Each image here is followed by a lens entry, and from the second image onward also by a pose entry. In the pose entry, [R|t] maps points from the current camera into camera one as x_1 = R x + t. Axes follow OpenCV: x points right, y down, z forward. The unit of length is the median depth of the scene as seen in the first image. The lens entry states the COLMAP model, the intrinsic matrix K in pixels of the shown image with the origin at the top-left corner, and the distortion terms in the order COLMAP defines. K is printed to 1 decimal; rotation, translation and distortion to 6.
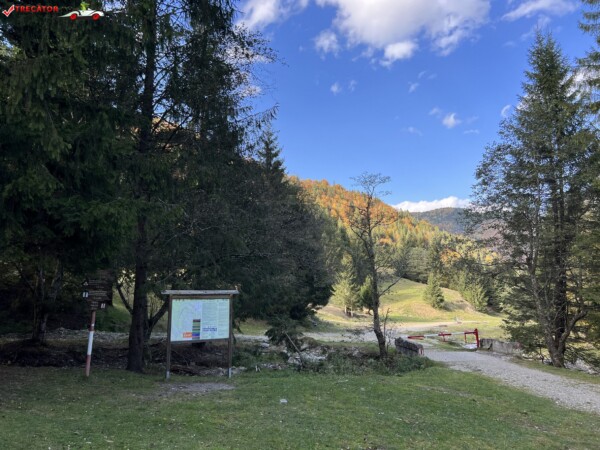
lens RADIAL K [[444.3, 0, 300.0], [0, 444.3, 225.0], [0, 0, 1]] dist [0.001306, -0.003133]
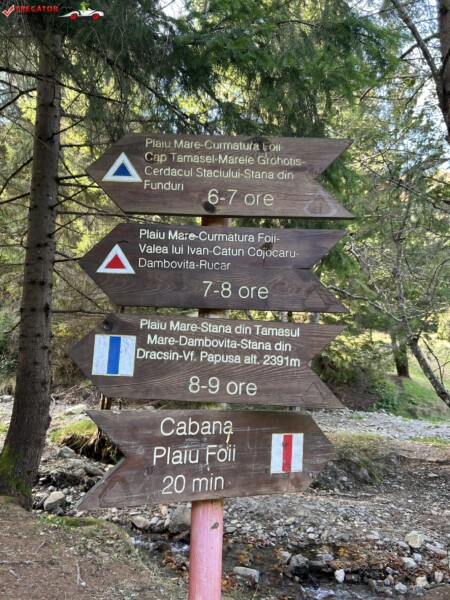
lens RADIAL K [[444.3, 0, 225.0], [0, 444.3, 300.0], [0, 0, 1]] dist [0.001306, -0.003133]
pose [[0.706703, -0.094551, -0.701164, -0.326773], [0.107095, 0.993907, -0.026086, 0.126872], [0.699357, -0.056656, 0.712523, 0.801956]]
